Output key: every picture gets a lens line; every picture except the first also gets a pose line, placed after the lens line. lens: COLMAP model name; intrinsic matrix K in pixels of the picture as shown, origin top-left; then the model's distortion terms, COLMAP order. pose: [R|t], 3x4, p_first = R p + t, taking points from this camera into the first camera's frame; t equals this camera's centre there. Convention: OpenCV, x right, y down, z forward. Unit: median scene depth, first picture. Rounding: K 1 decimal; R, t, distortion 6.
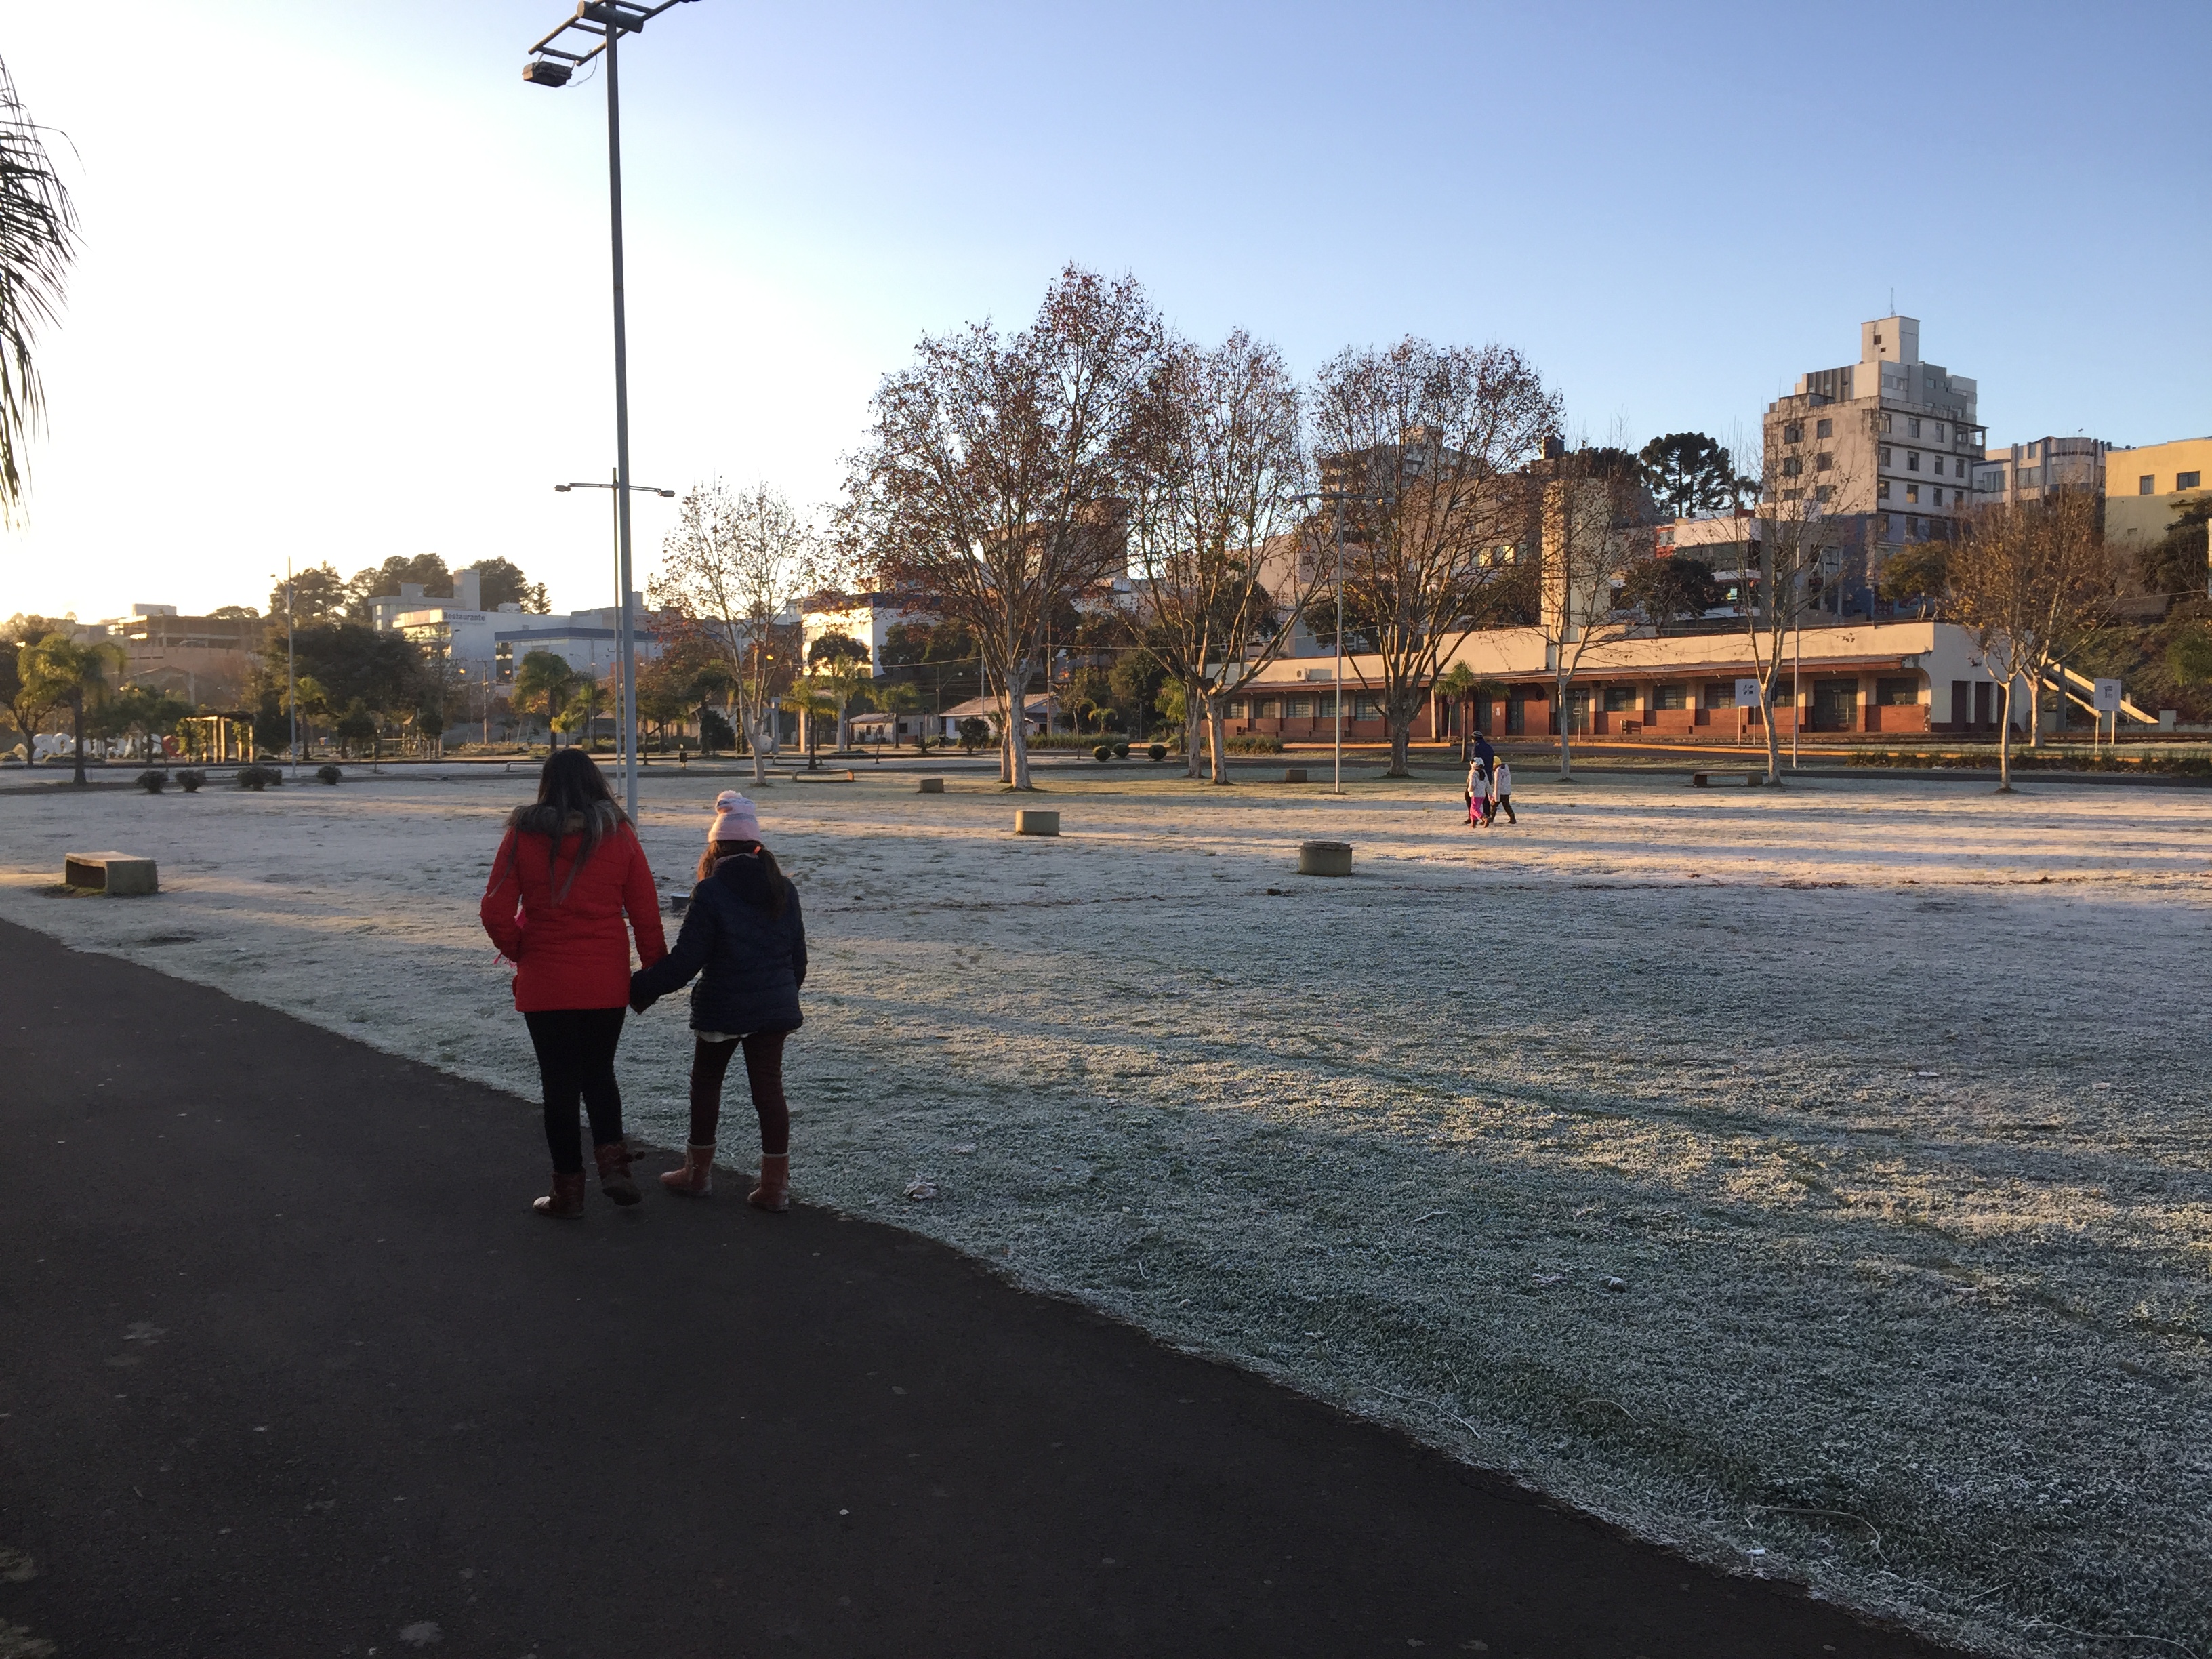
lens RADIAL K [[1876.9, 0, 1089.2], [0, 1876.9, 819.5], [0, 0, 1]] dist [0.078570, -0.096805]
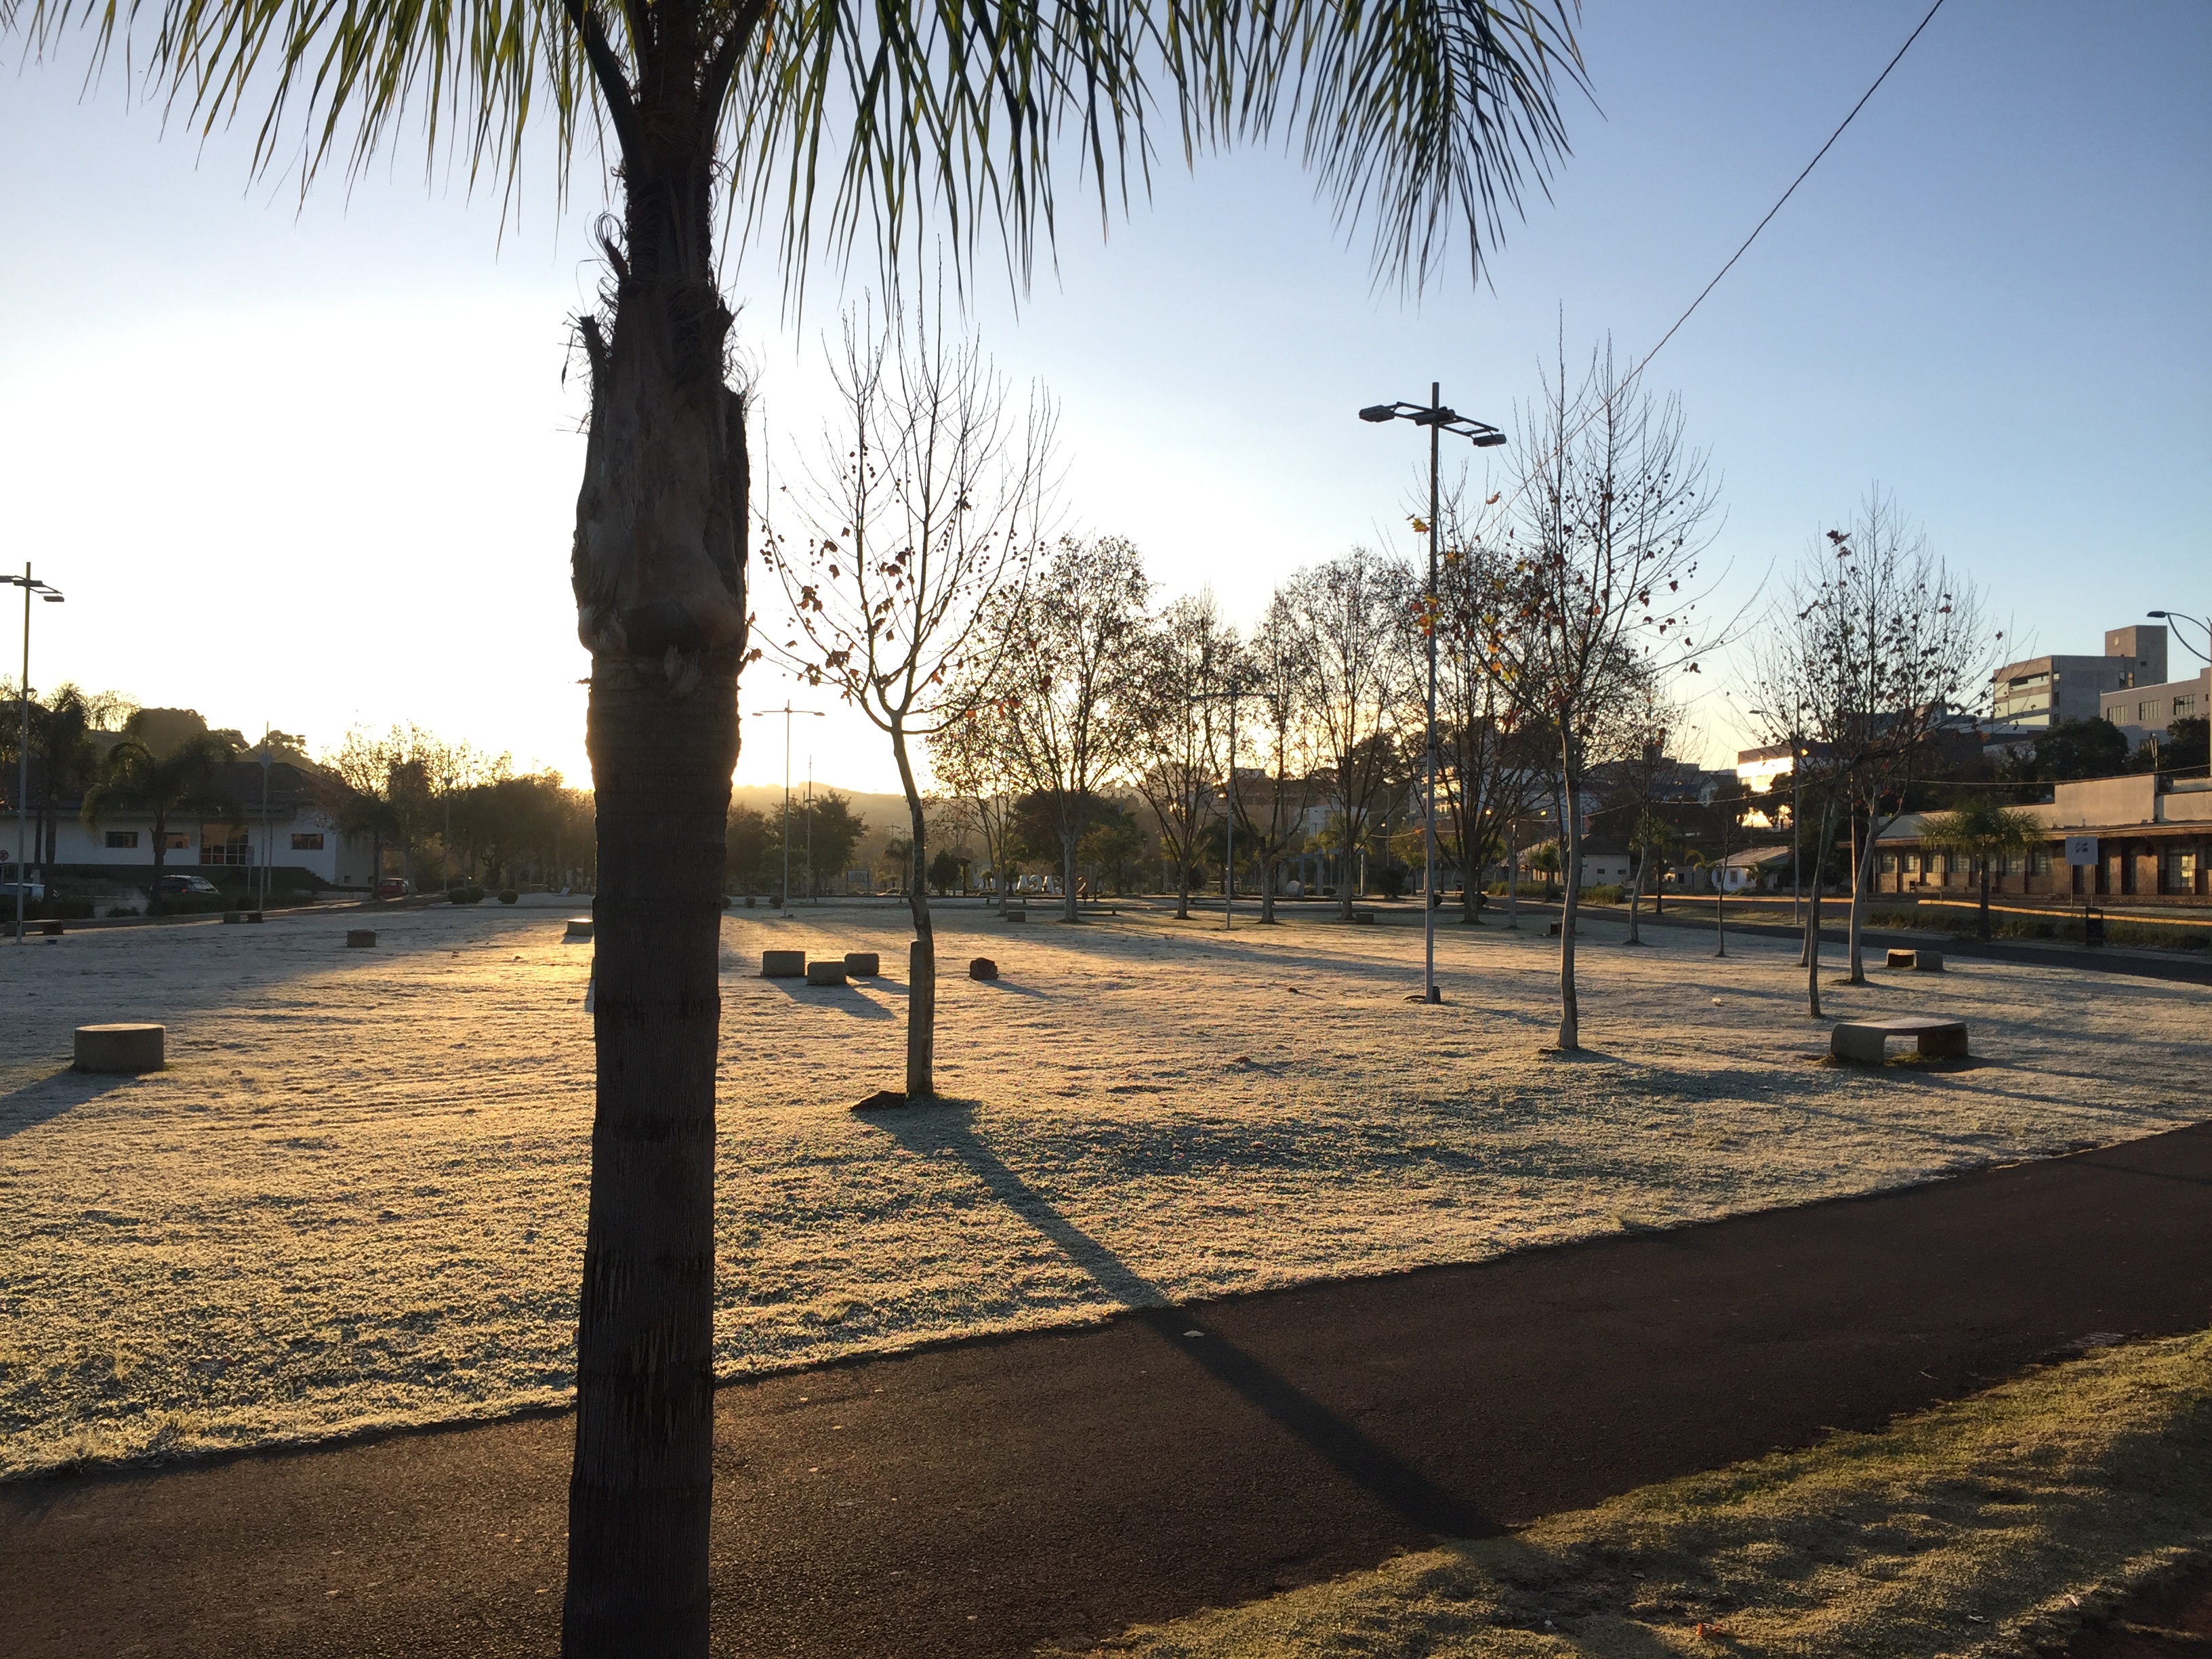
lens RADIAL K [[1876.9, 0, 1109.4], [0, 1876.9, 831.0], [0, 0, 1]] dist [0.078570, -0.096805]
pose [[0.819761, -0.001548, -0.572704, 0.647461], [-0.039984, 0.997402, -0.059929, -0.000950], [0.571309, 0.072026, 0.817569, -0.057956]]
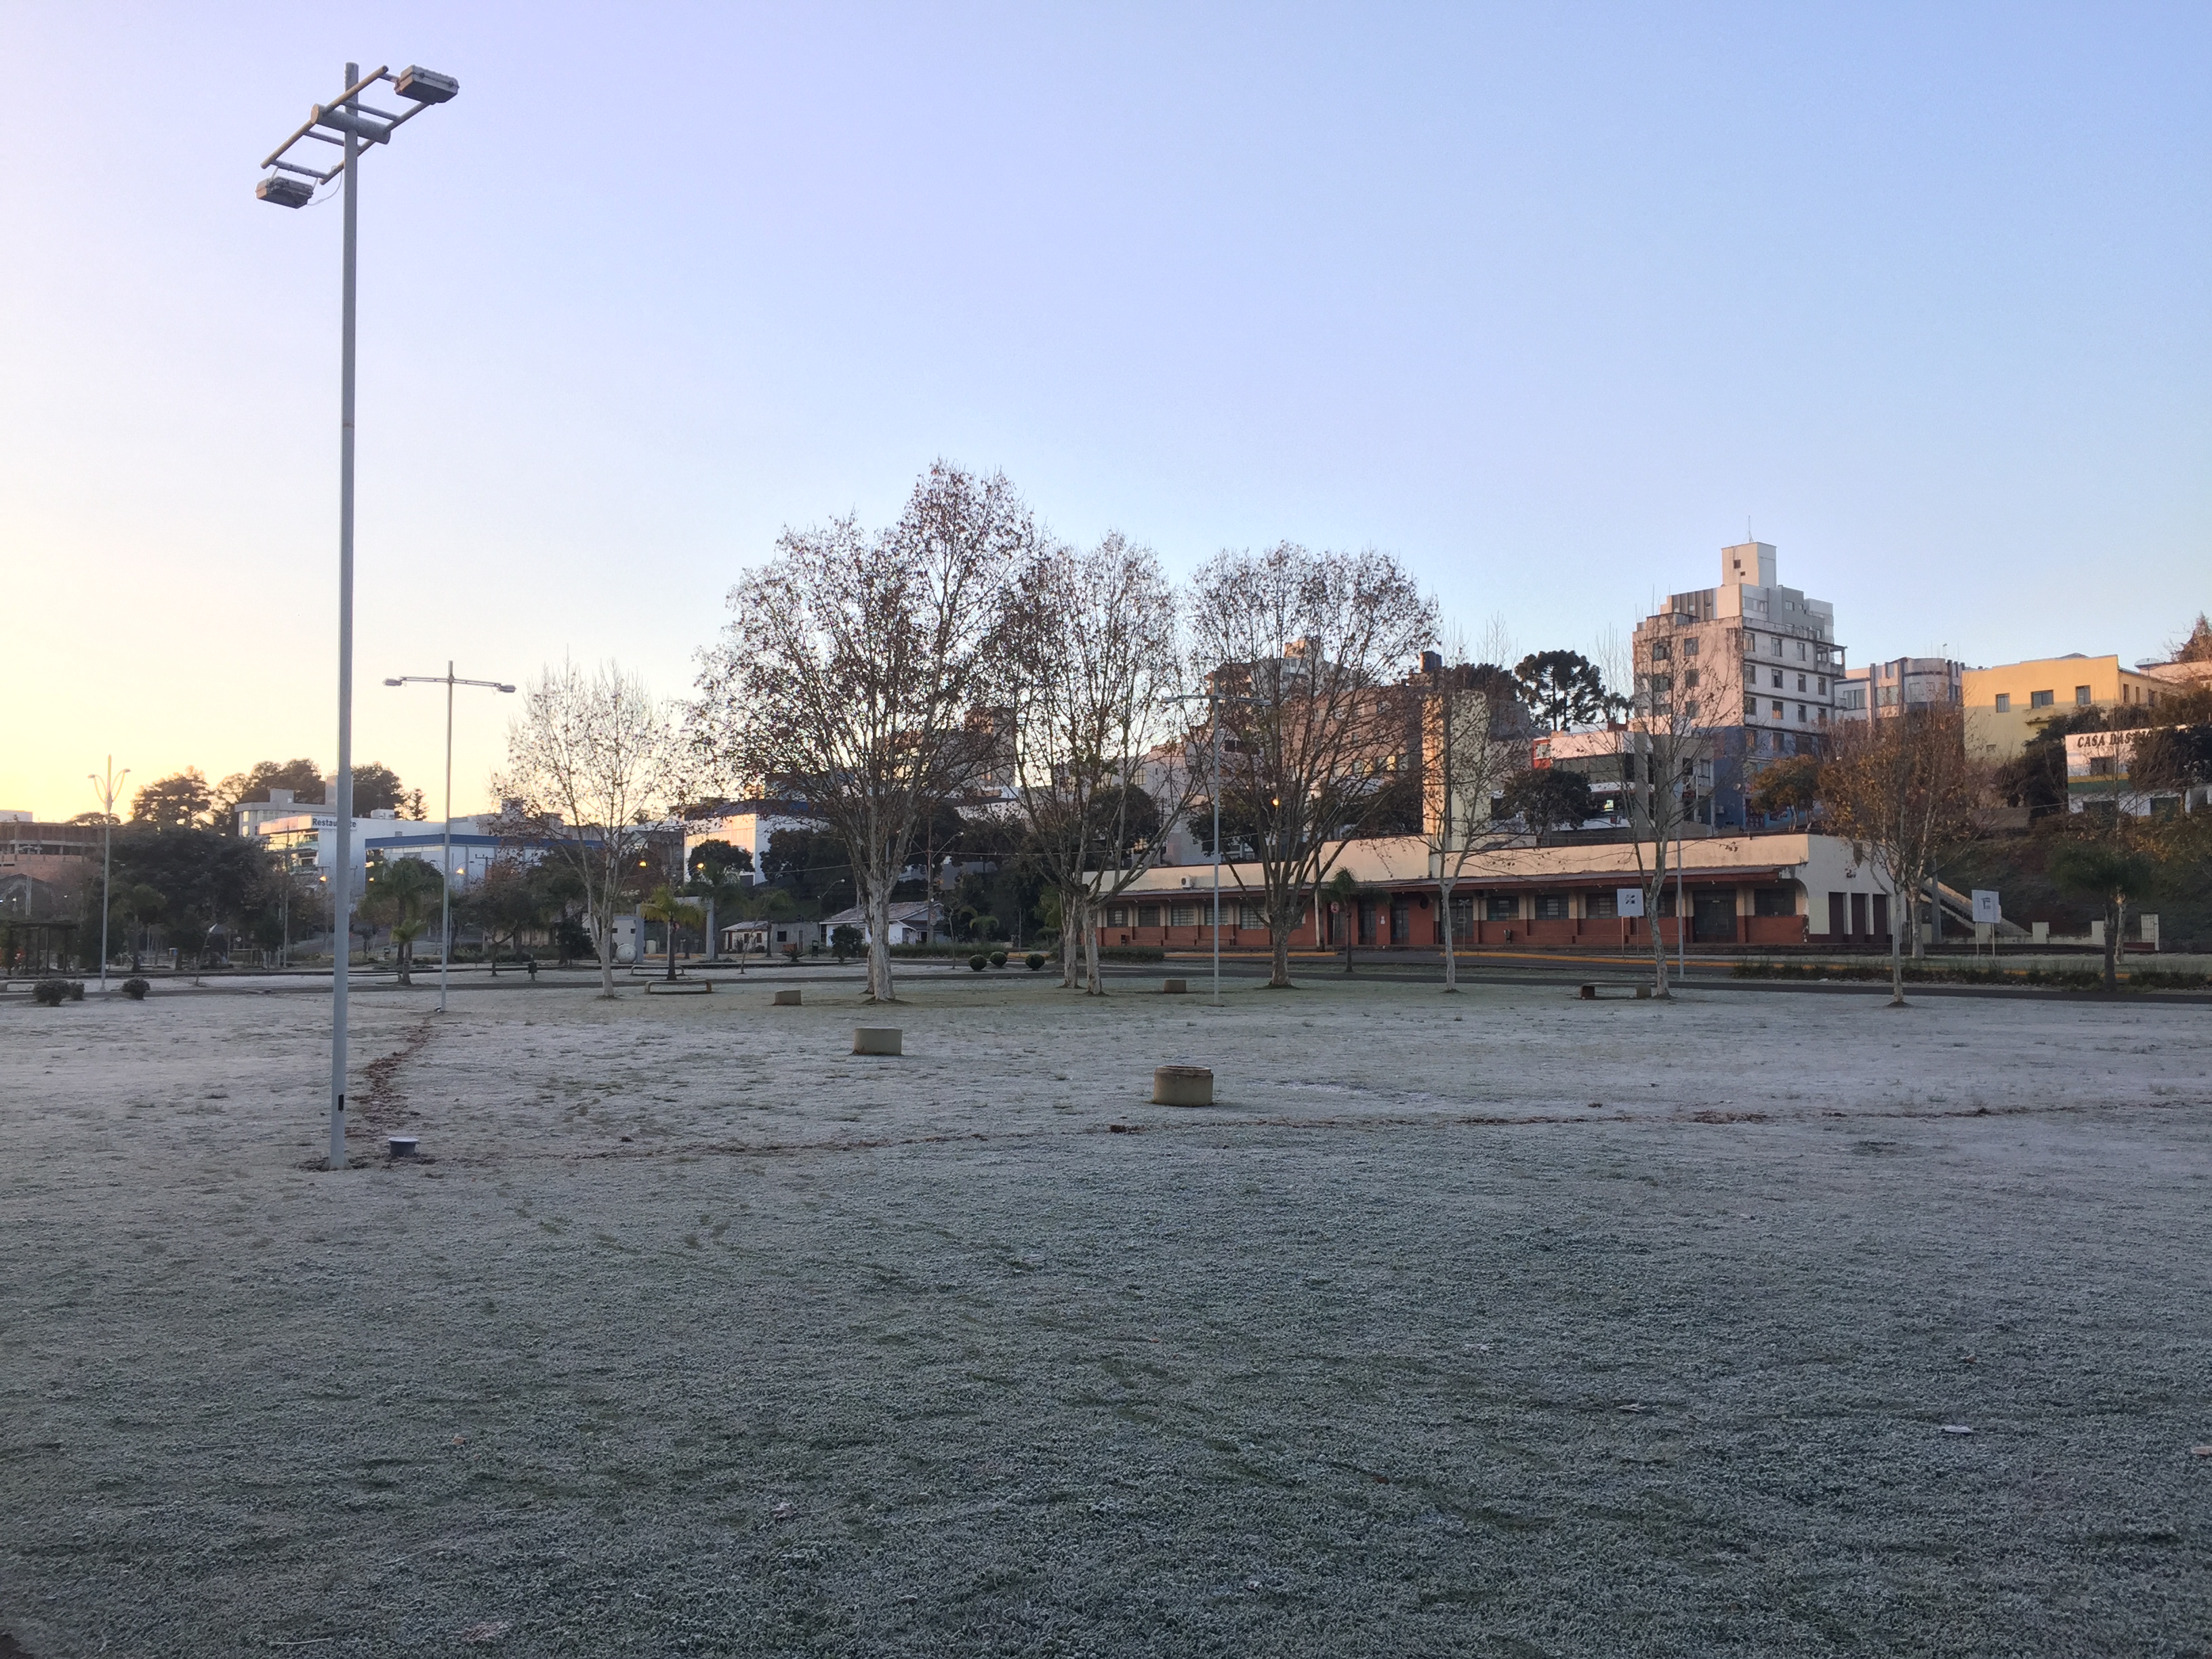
lens RADIAL K [[1876.9, 0, 1091.7], [0, 1876.9, 816.8], [0, 0, 1]] dist [0.078570, -0.096805]
pose [[0.998260, 0.004645, 0.058781, 0.010532], [0.001959, 0.993729, -0.111799, -0.002050], [-0.058932, 0.111720, 0.991991, 0.040243]]
